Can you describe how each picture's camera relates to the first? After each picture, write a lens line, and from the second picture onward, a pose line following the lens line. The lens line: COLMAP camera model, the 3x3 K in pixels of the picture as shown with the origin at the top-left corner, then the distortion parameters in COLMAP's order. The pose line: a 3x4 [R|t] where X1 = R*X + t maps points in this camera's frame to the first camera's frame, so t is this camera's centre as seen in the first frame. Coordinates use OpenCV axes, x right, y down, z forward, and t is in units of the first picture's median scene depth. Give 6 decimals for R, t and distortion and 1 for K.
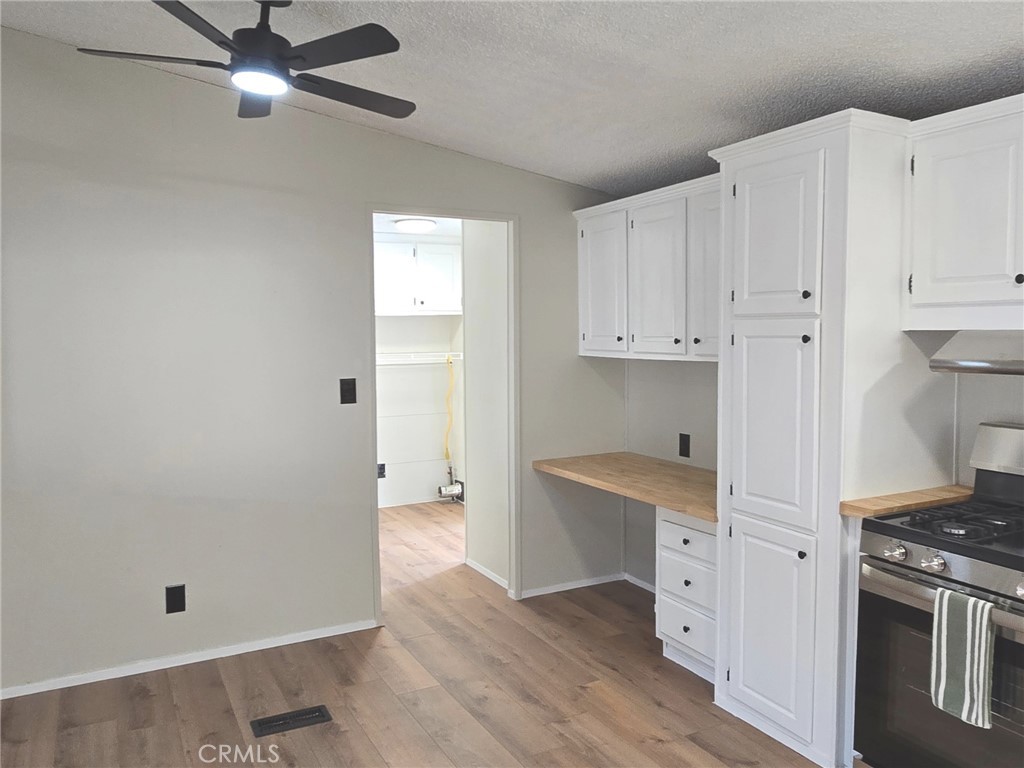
lens RADIAL K [[773.8, 0, 512.0], [0, 773.8, 384.0], [0, 0, 1]] dist [0.005322, 0.001208]
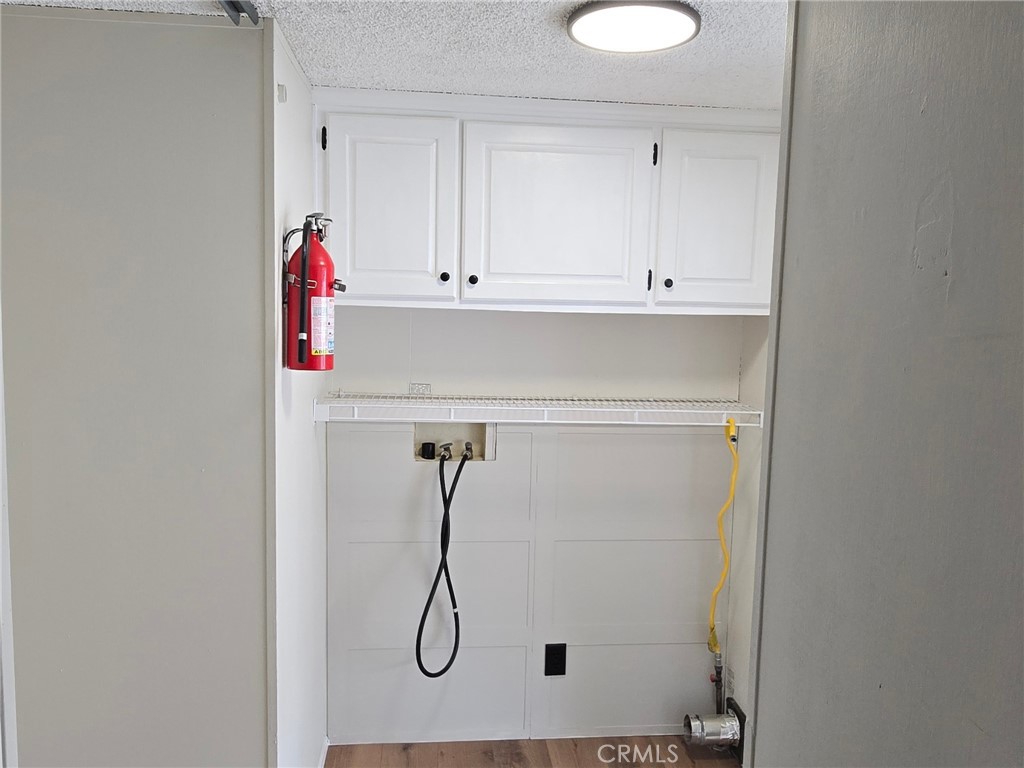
lens RADIAL K [[773.8, 0, 512.0], [0, 773.8, 384.0], [0, 0, 1]] dist [0.005322, 0.001208]
pose [[0.924572, 0.067937, -0.374902, -0.035043], [-0.068647, 0.997575, 0.011479, -0.048982], [0.374773, 0.015122, 0.926993, 0.561376]]
